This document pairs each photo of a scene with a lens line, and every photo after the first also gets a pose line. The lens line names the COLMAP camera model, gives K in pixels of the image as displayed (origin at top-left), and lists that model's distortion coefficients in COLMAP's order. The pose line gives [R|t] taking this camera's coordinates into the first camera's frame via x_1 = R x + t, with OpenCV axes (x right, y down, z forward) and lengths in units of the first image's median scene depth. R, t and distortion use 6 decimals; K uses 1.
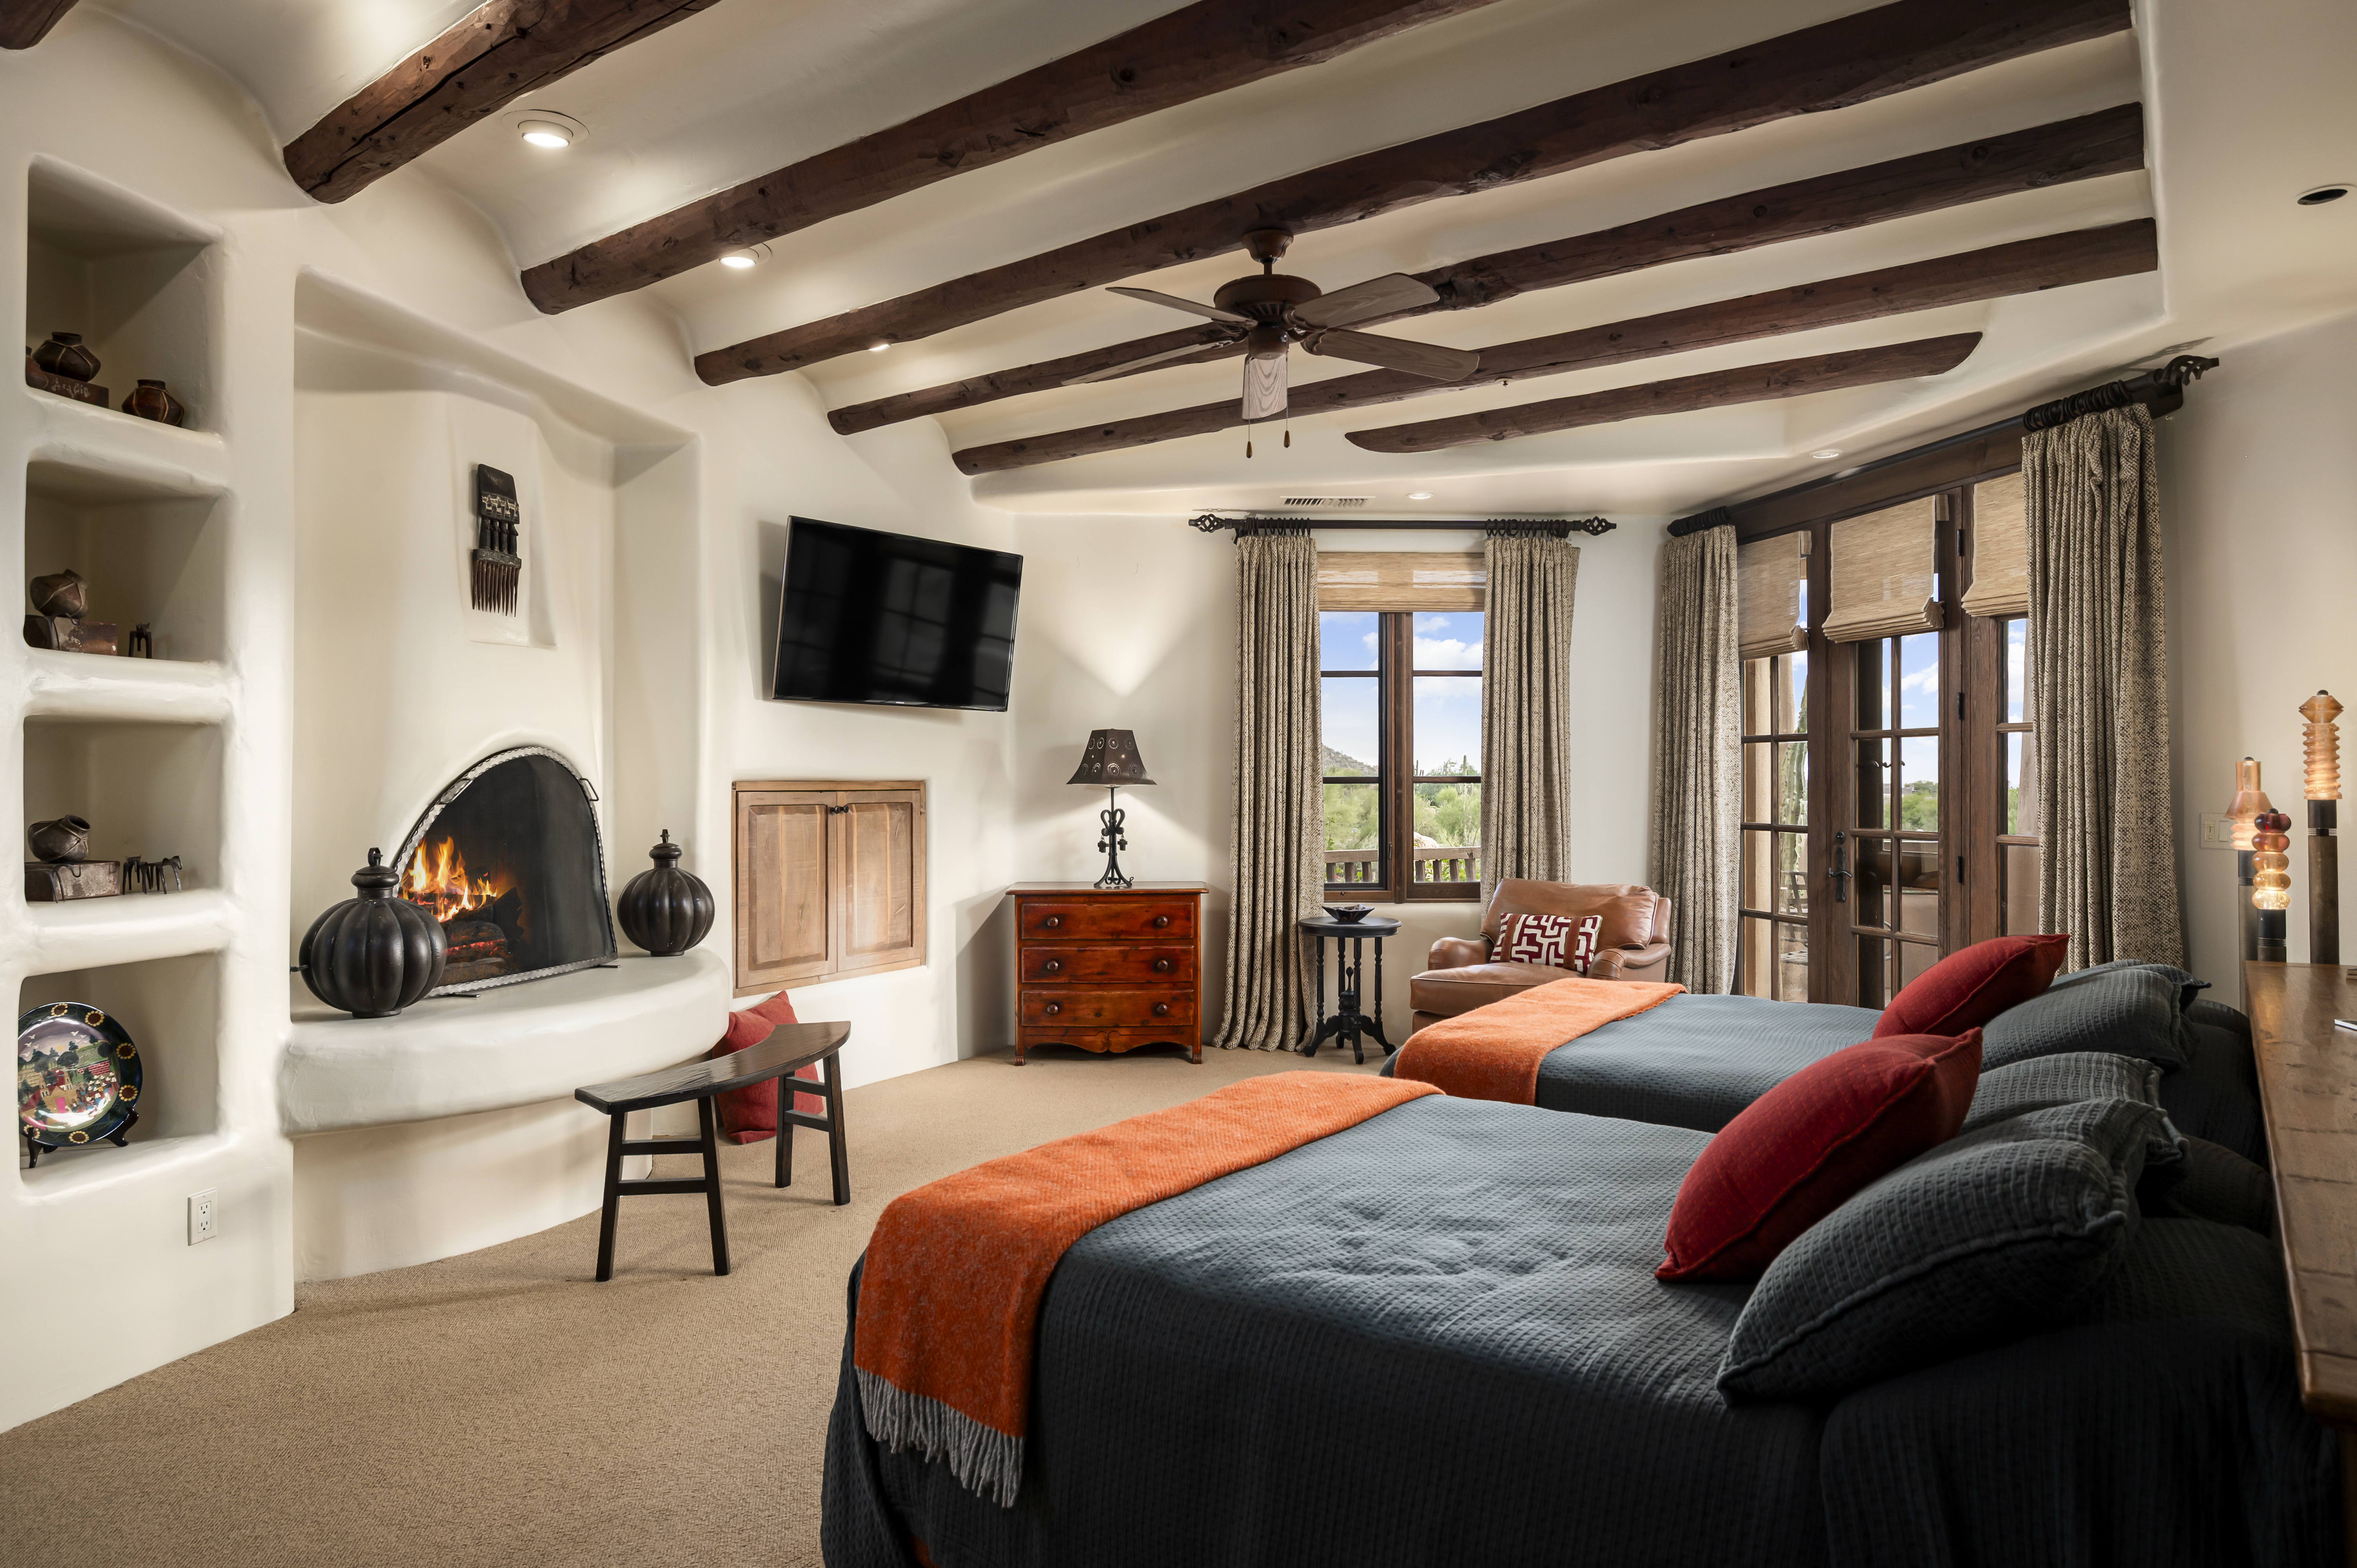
lens RADIAL K [[1318.3, 0, 1175.8], [0, 1318.3, 769.1], [0, 0, 1]] dist [0.001138, 0.000160]
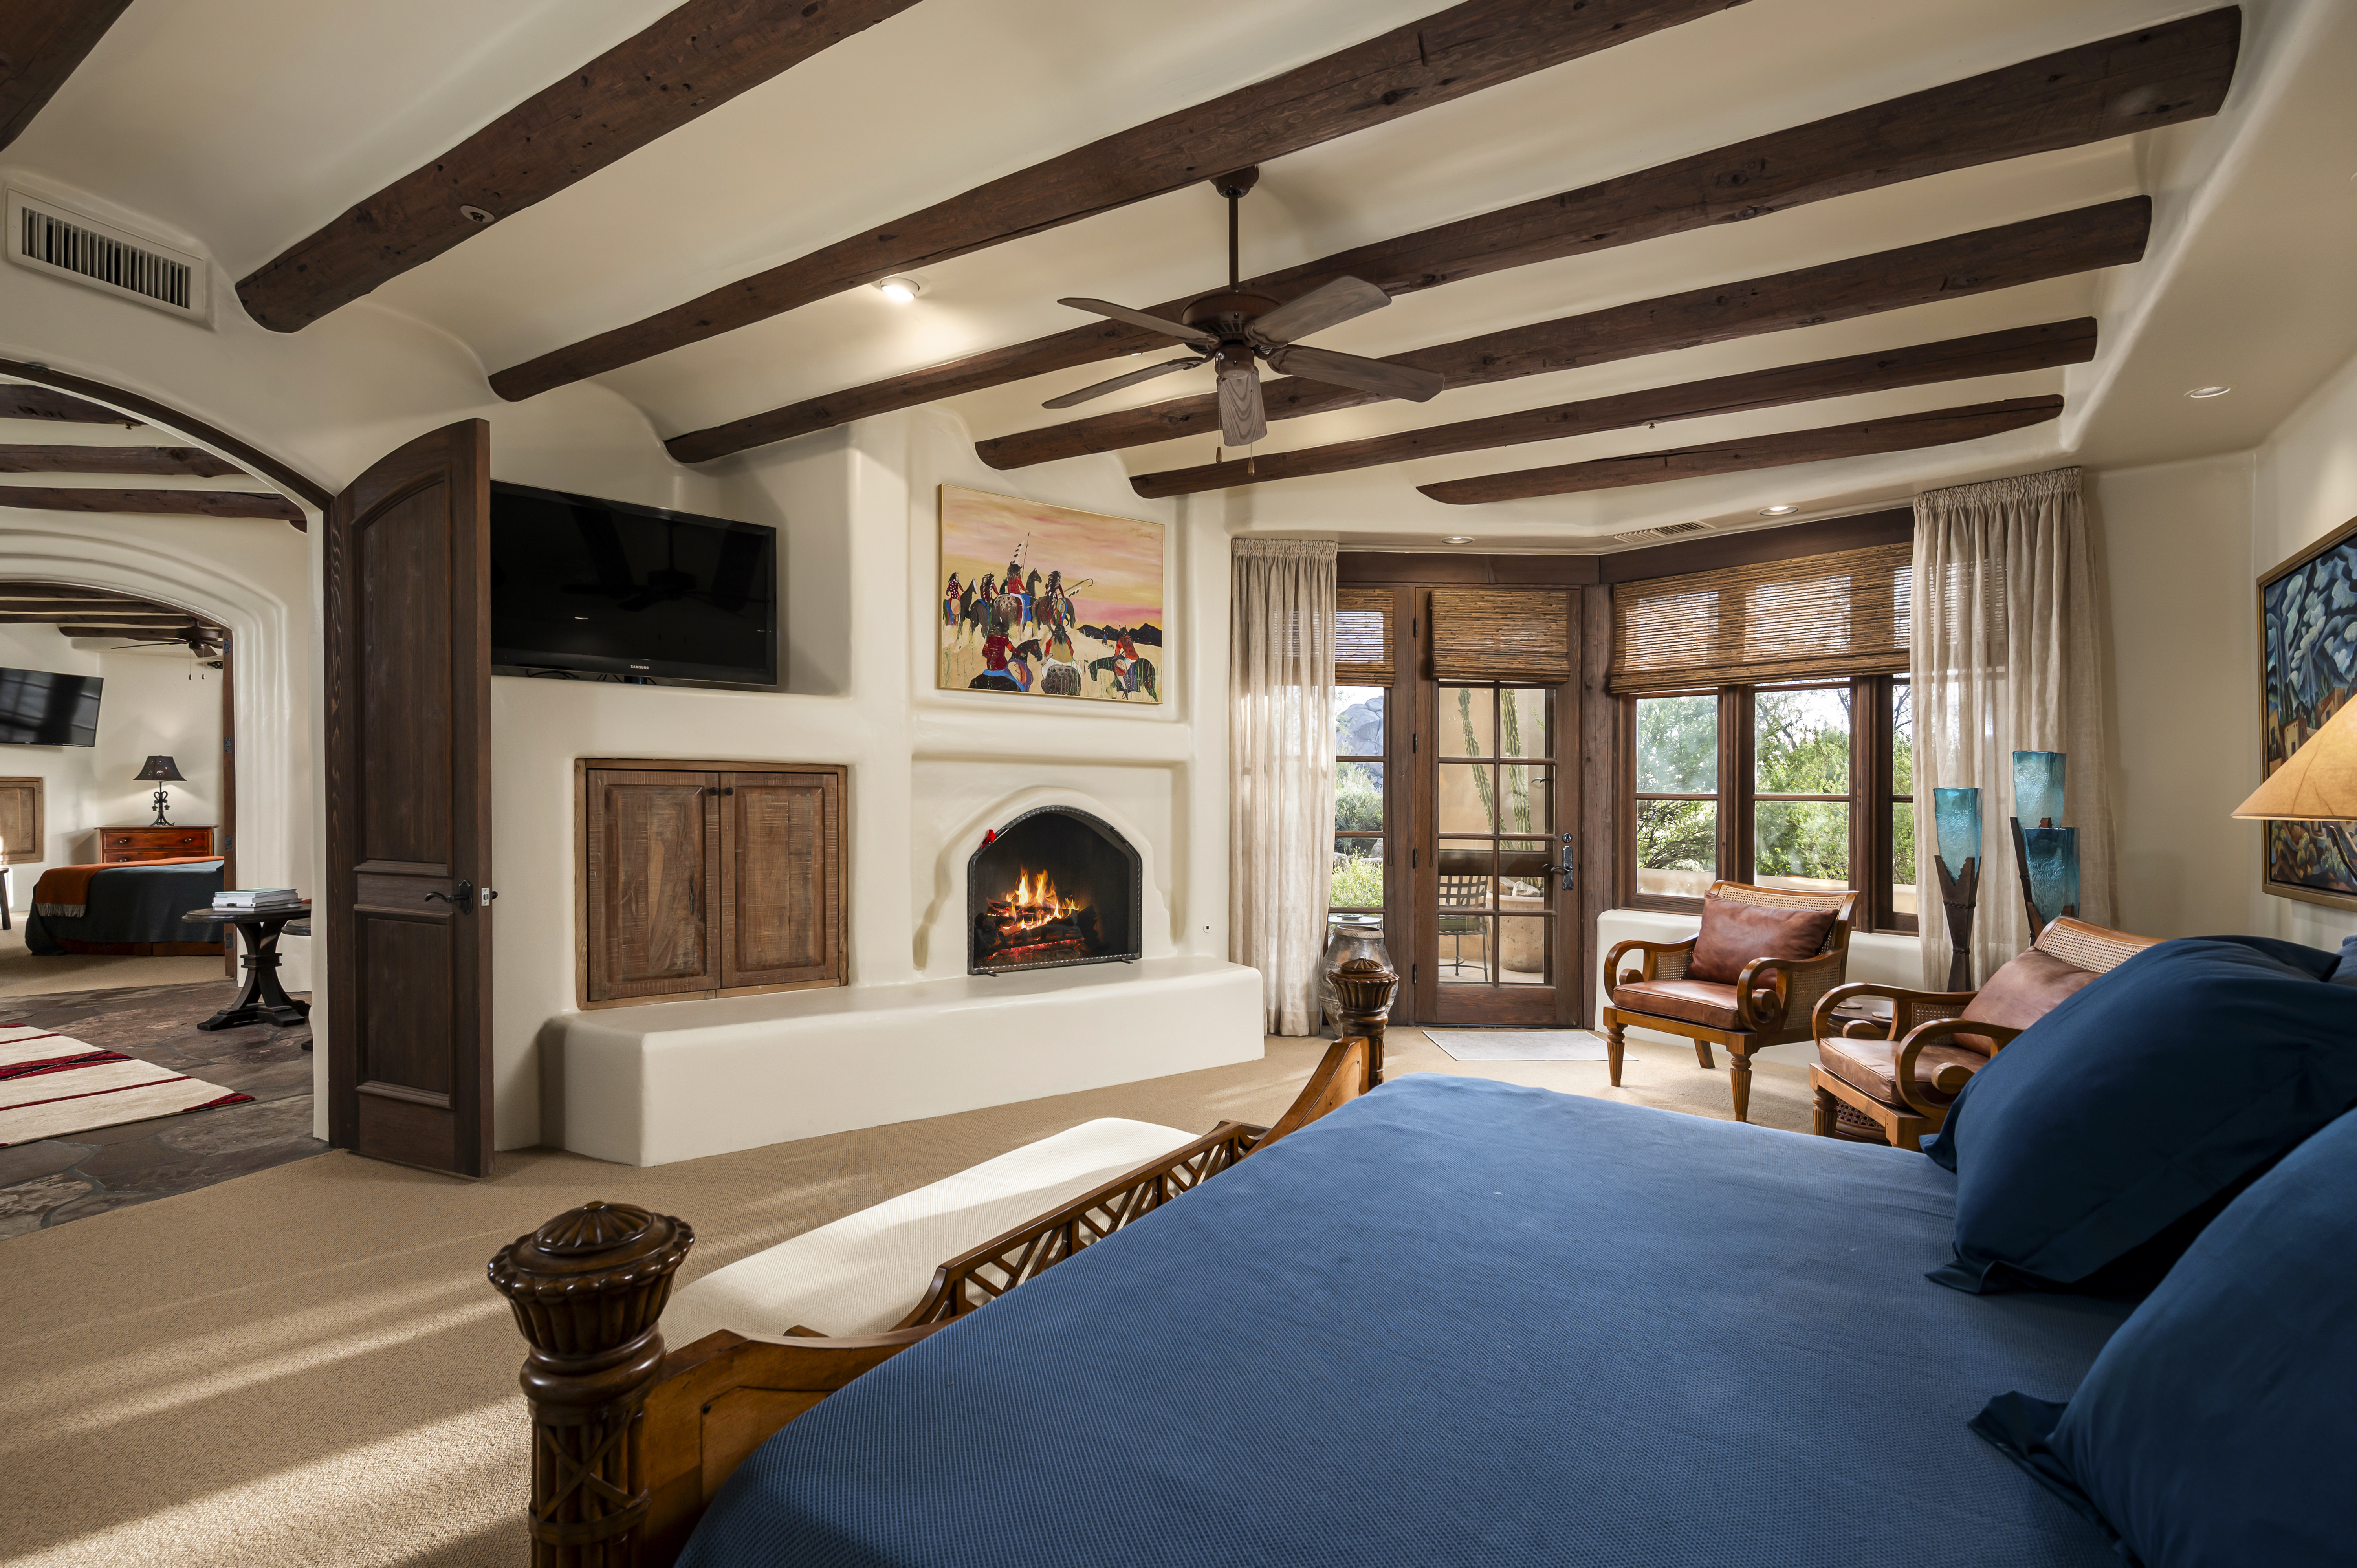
lens RADIAL K [[1085.4, 0, 1186.5], [0, 1085.4, 786.5], [0, 0, 1]] dist [0.000964, 0.000054]
pose [[0.802749, -0.001710, 0.596314, 0.263937], [-0.001971, 0.999983, 0.005521, 0.009202], [-0.596314, -0.005607, 0.802732, -1.608327]]
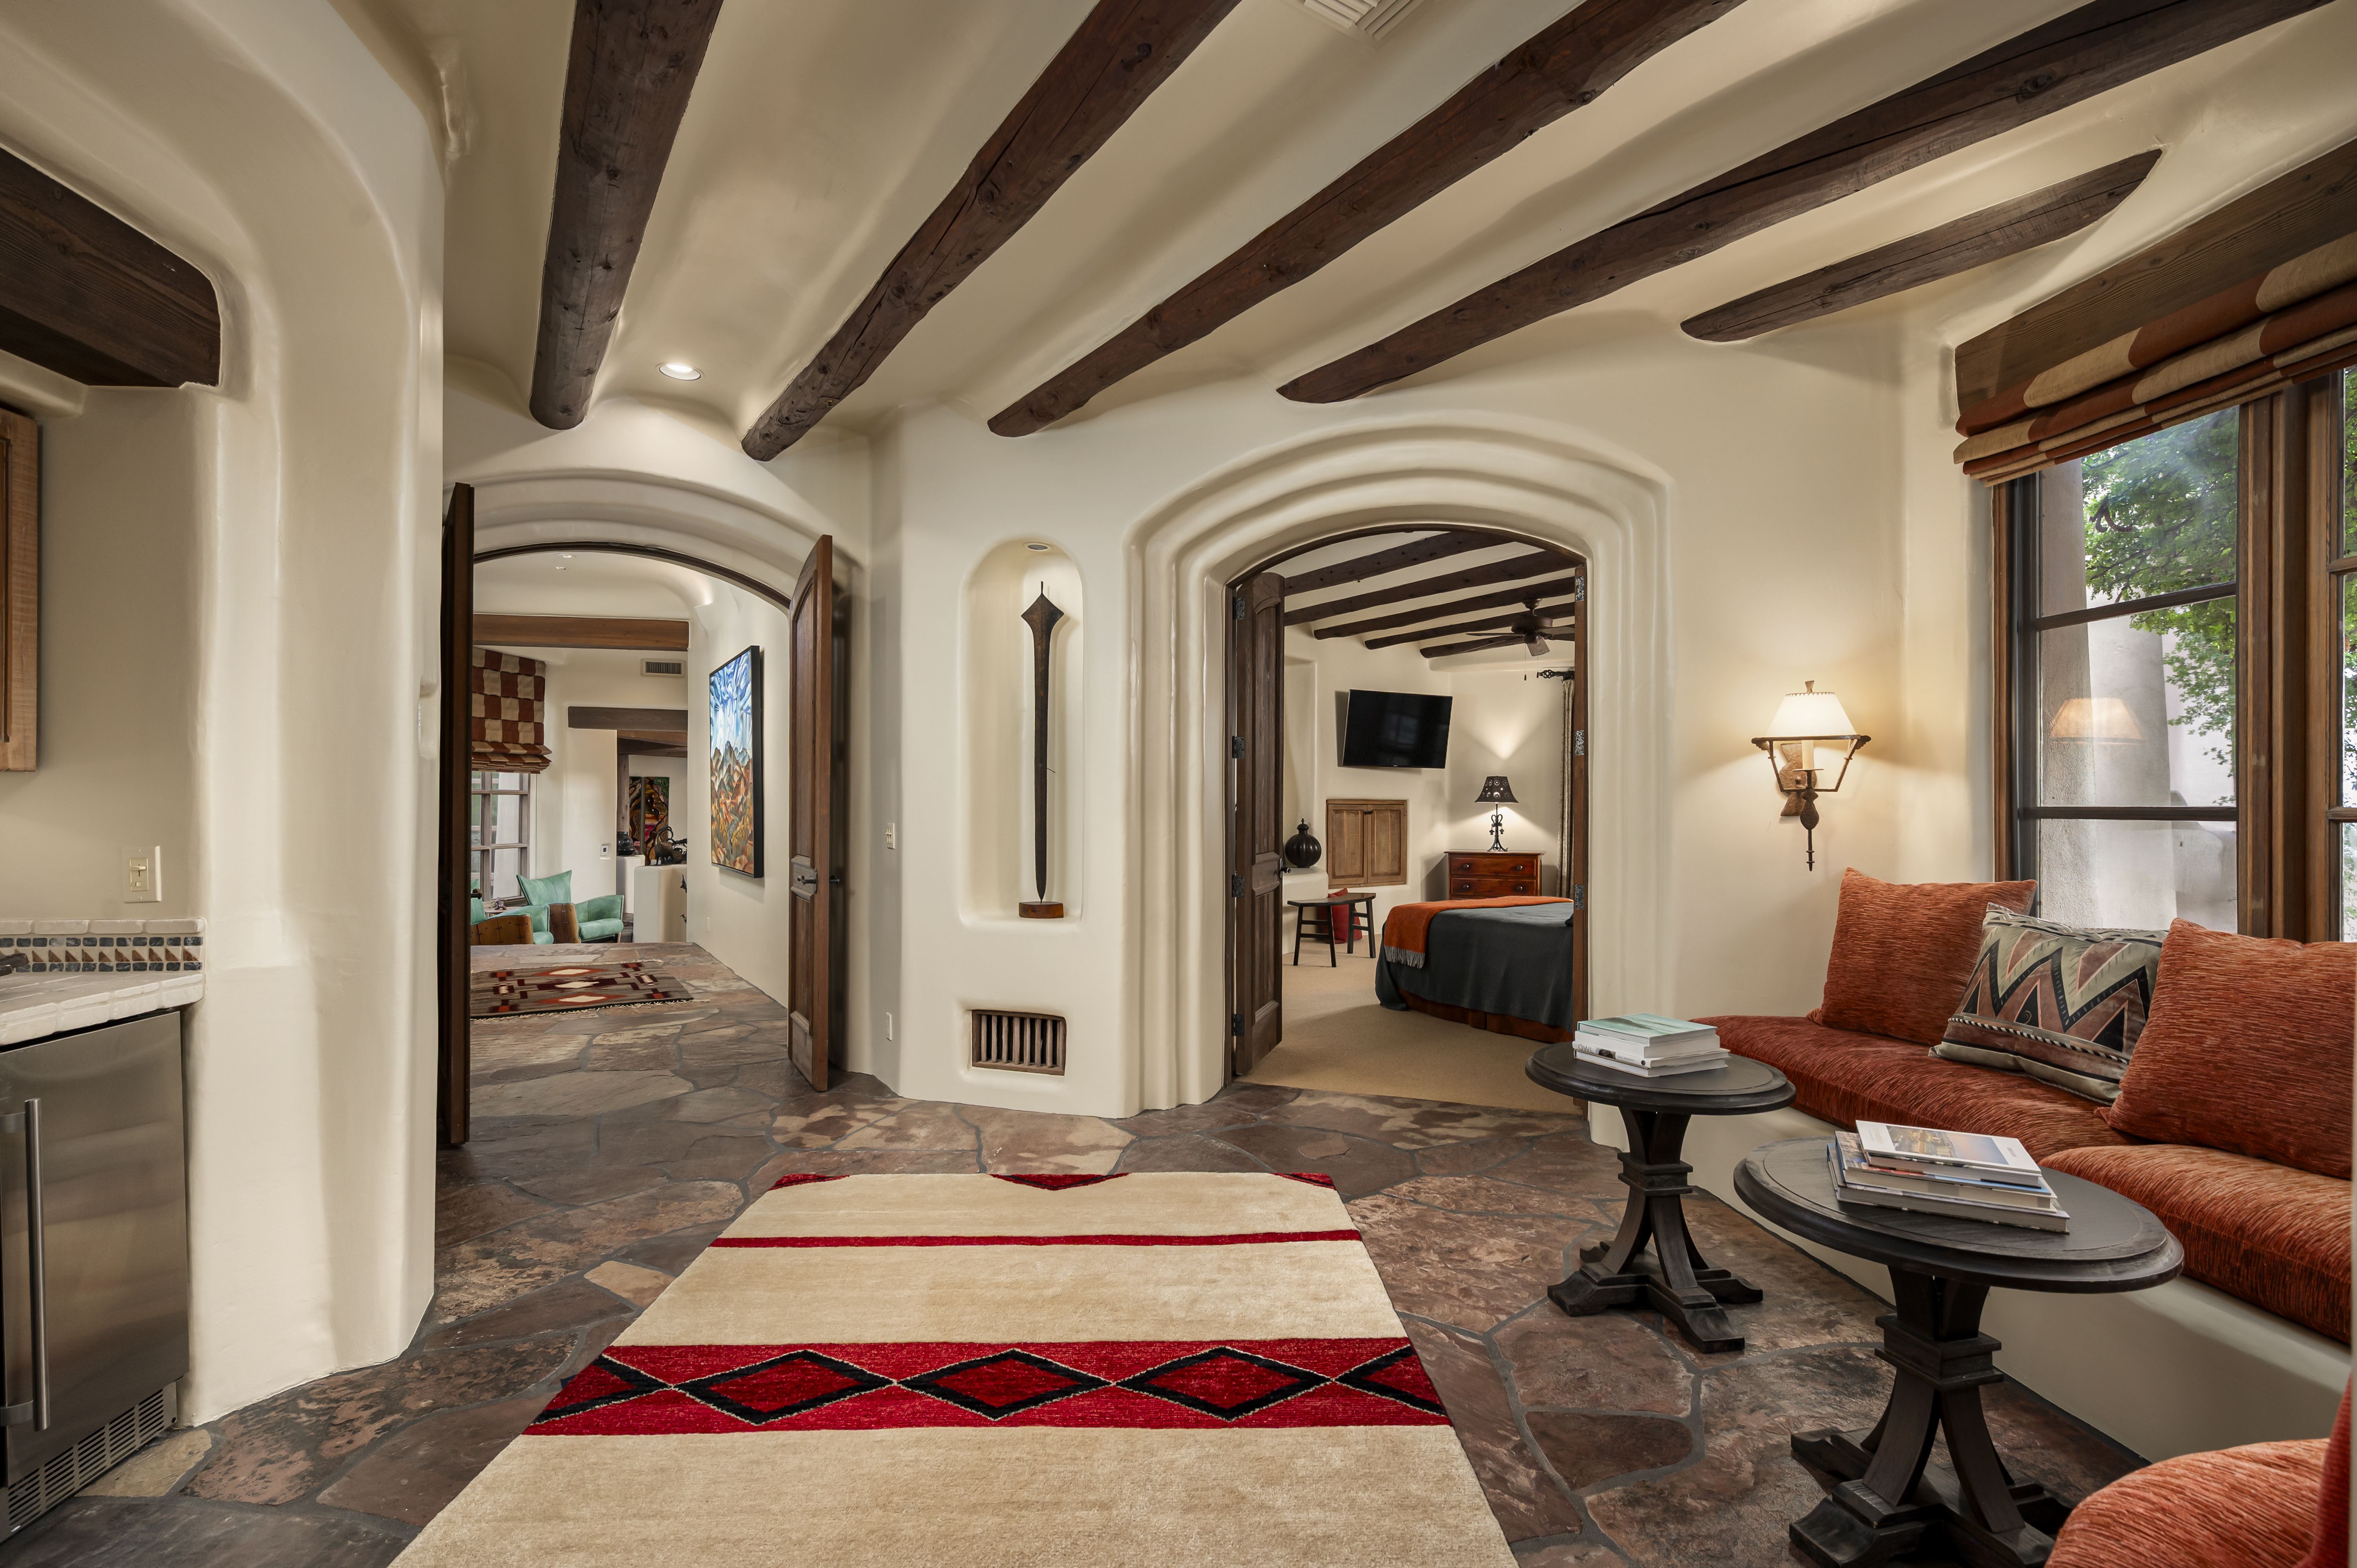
lens RADIAL K [[1085.4, 0, 1186.5], [0, 1085.4, 786.5], [0, 0, 1]] dist [0.000964, 0.000054]
pose [[0.922959, -0.001071, -0.384896, 0.166539], [-0.003674, 0.999926, -0.011593, 0.007554], [0.384880, 0.012114, 0.922887, -0.803940]]
